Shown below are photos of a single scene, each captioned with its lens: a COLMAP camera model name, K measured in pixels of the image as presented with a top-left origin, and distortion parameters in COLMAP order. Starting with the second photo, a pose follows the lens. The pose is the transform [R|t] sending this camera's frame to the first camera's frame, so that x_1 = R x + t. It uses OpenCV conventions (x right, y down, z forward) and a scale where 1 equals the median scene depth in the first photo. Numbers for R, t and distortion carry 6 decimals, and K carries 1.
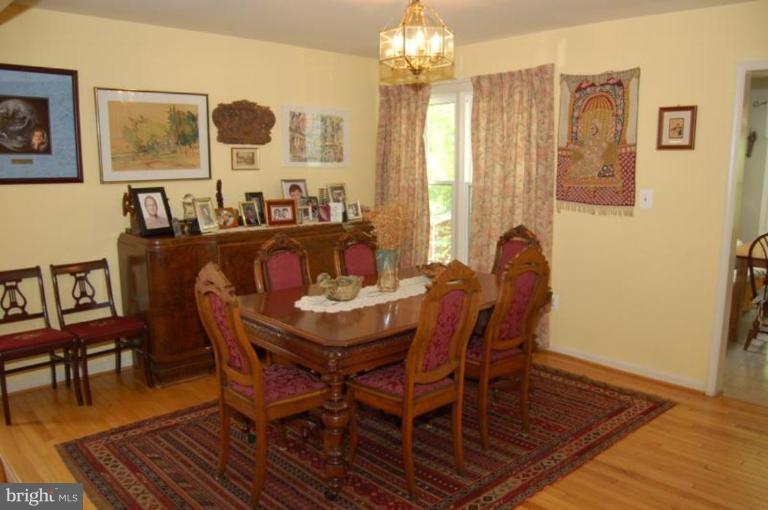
lens RADIAL K [[605.6, 0, 386.8], [0, 605.6, 265.5], [0, 0, 1]] dist [-0.072351, 0.013852]
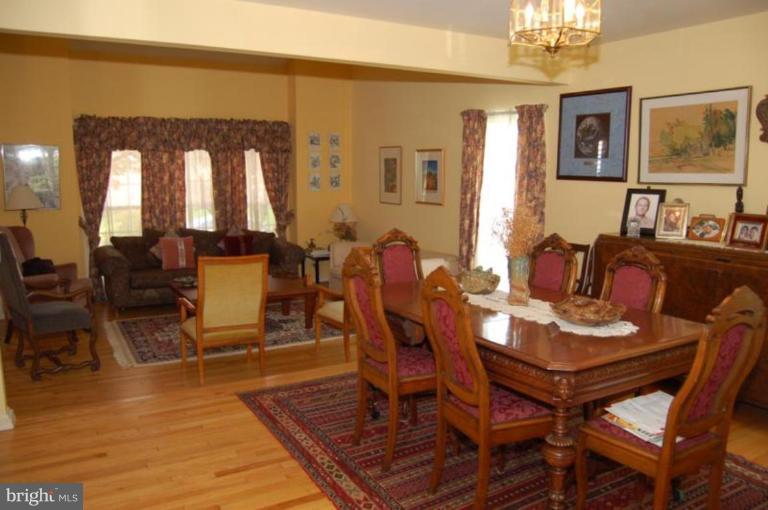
lens RADIAL K [[605.6, 0, 386.8], [0, 605.6, 265.5], [0, 0, 1]] dist [-0.072351, 0.013852]
pose [[-0.238764, 0.153737, -0.958831, 0.713785], [-0.162612, 0.967116, 0.195559, -0.126919], [0.957366, 0.202610, -0.205913, 0.781015]]
